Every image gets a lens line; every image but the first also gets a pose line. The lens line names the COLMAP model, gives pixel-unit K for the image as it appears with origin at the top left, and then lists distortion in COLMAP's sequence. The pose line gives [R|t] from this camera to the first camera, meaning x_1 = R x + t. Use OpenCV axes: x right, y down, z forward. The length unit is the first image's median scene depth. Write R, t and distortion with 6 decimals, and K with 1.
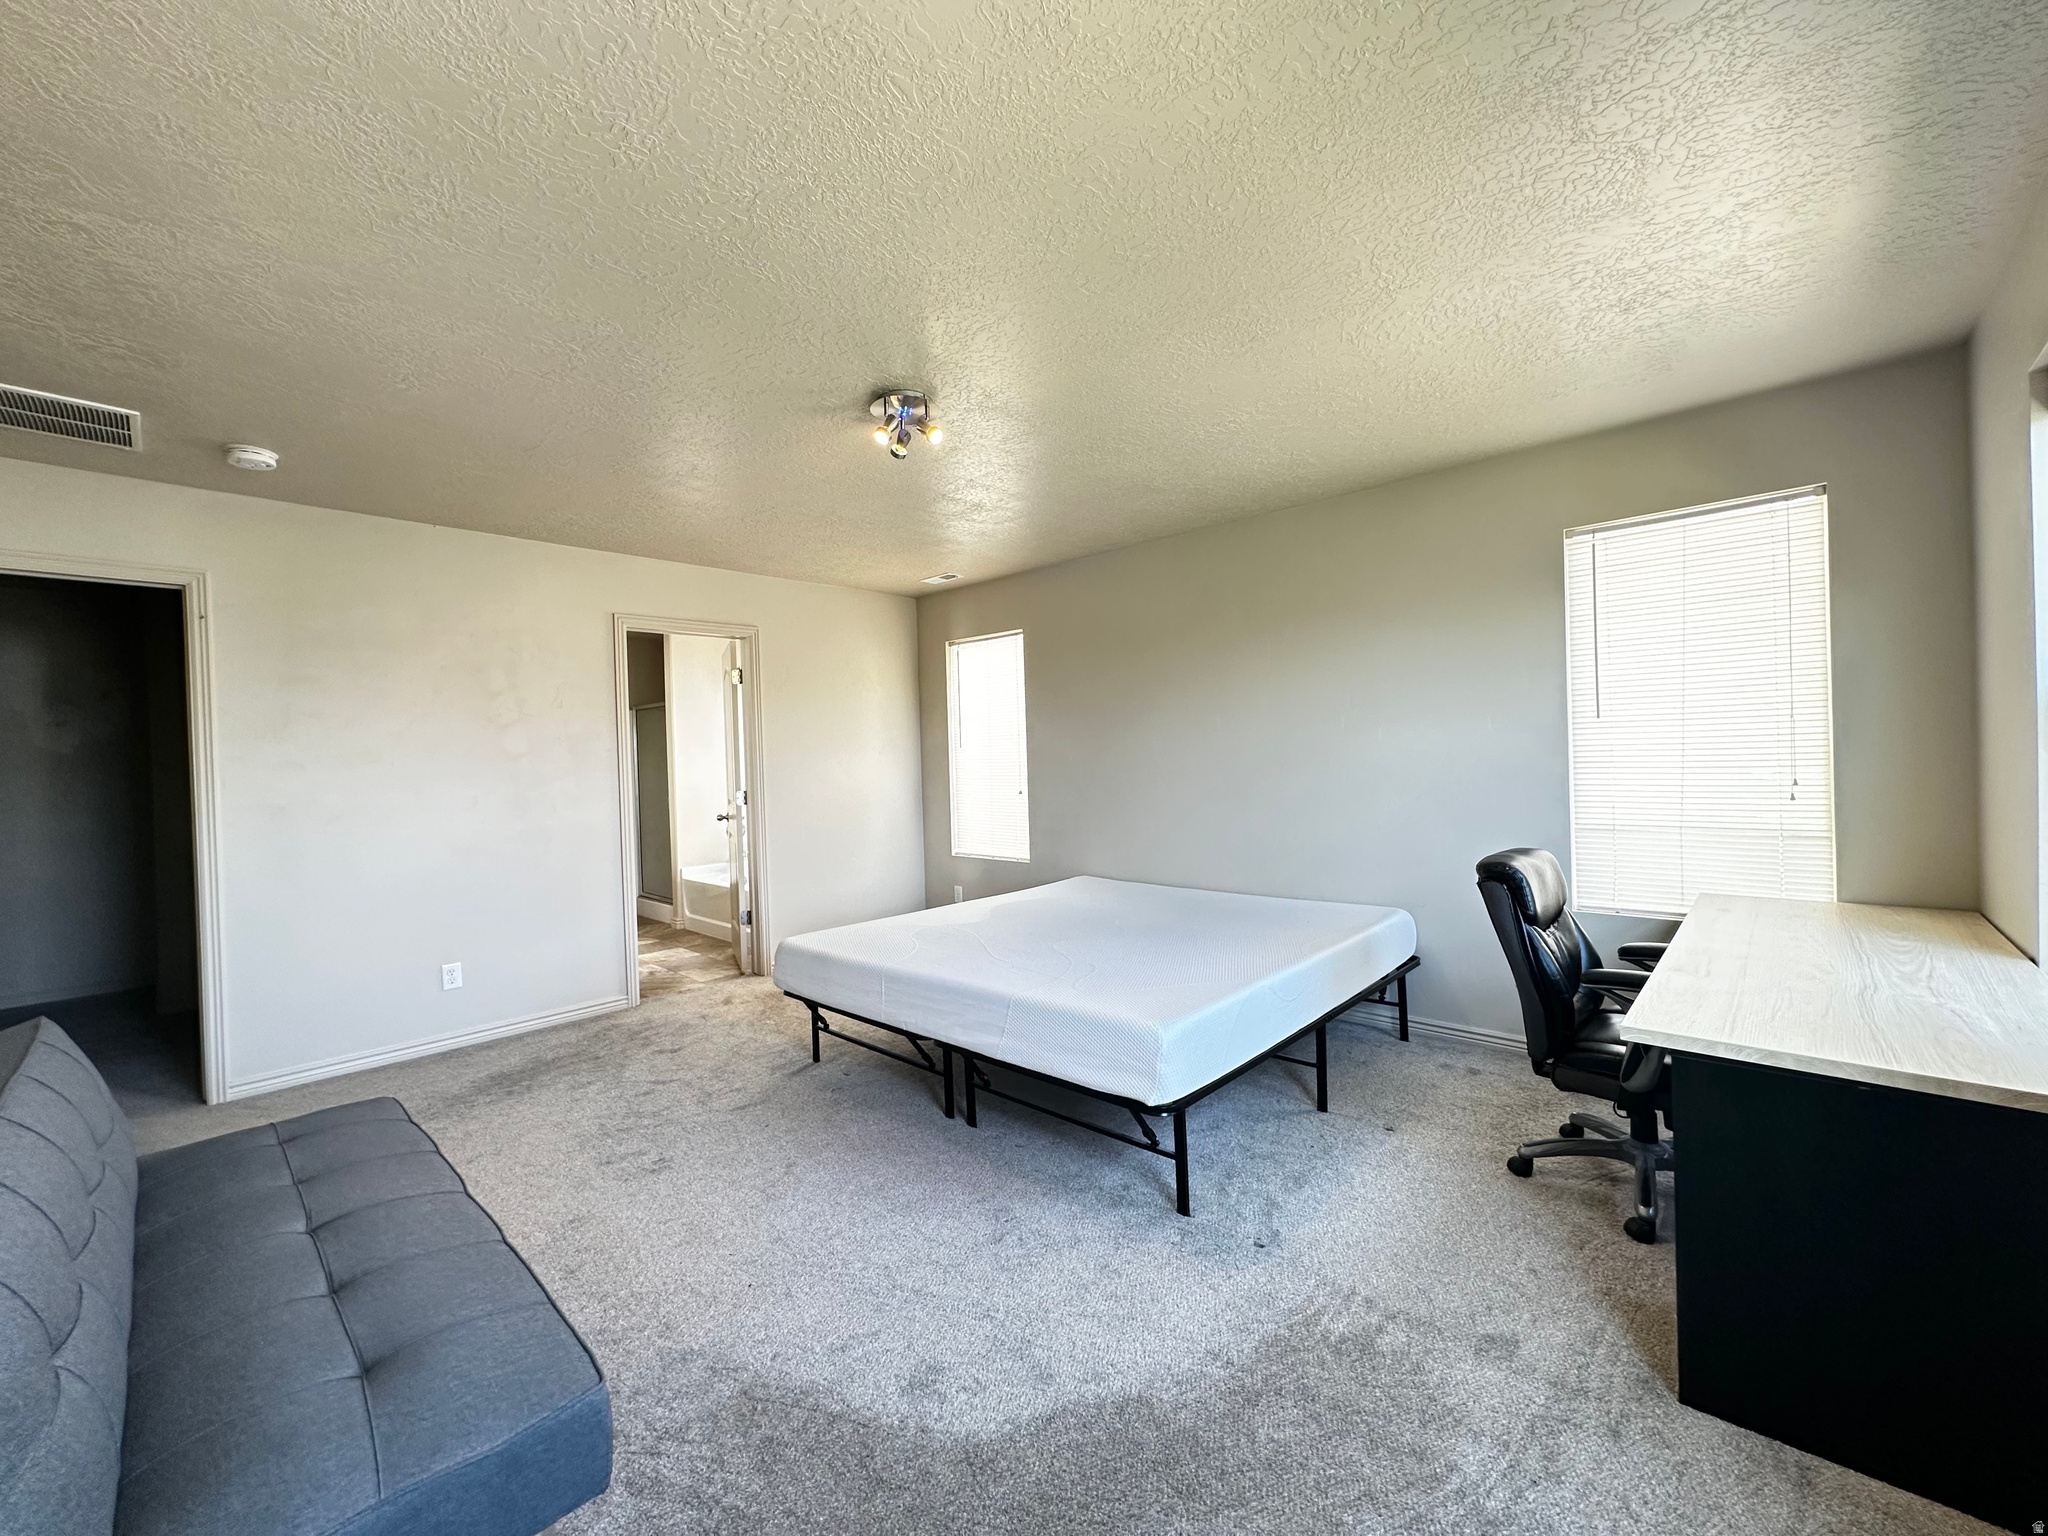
lens RADIAL K [[817.9, 0, 1024.0], [0, 817.9, 768.0], [0, 0, 1]] dist [-0.002922, 0.000921]
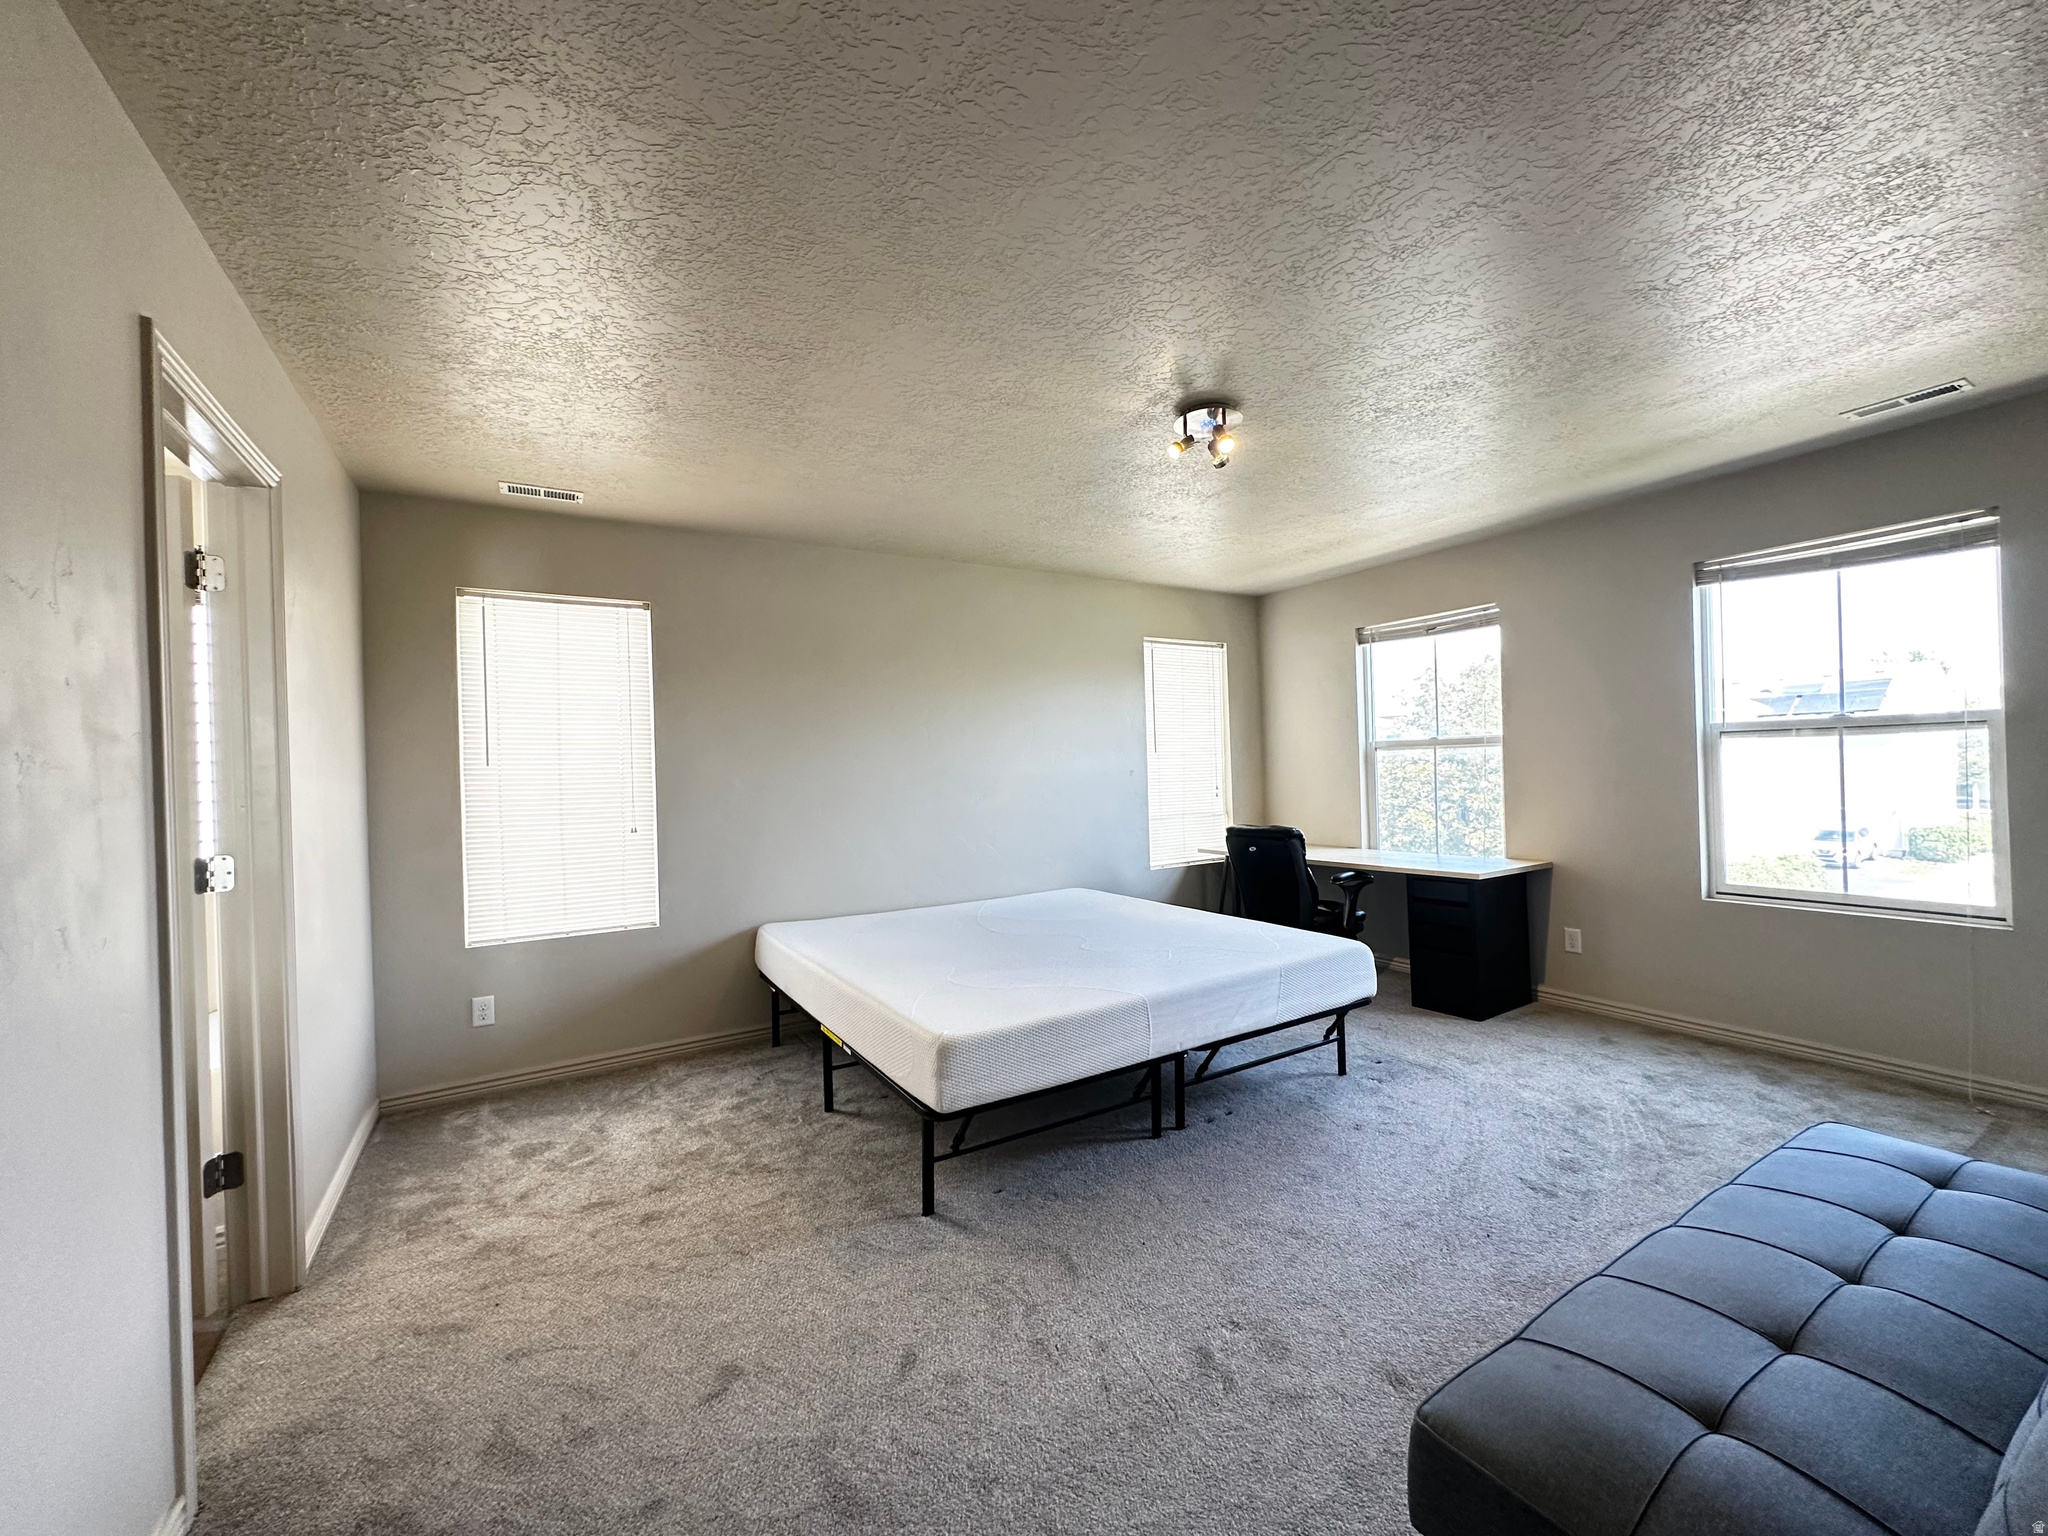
lens RADIAL K [[817.9, 0, 1024.0], [0, 817.9, 768.0], [0, 0, 1]] dist [-0.002922, 0.000921]
pose [[0.268937, 0.025527, 0.962819, -0.905567], [0.032689, 0.998831, -0.035612, 0.018871], [-0.962603, 0.041052, 0.267788, 0.741897]]
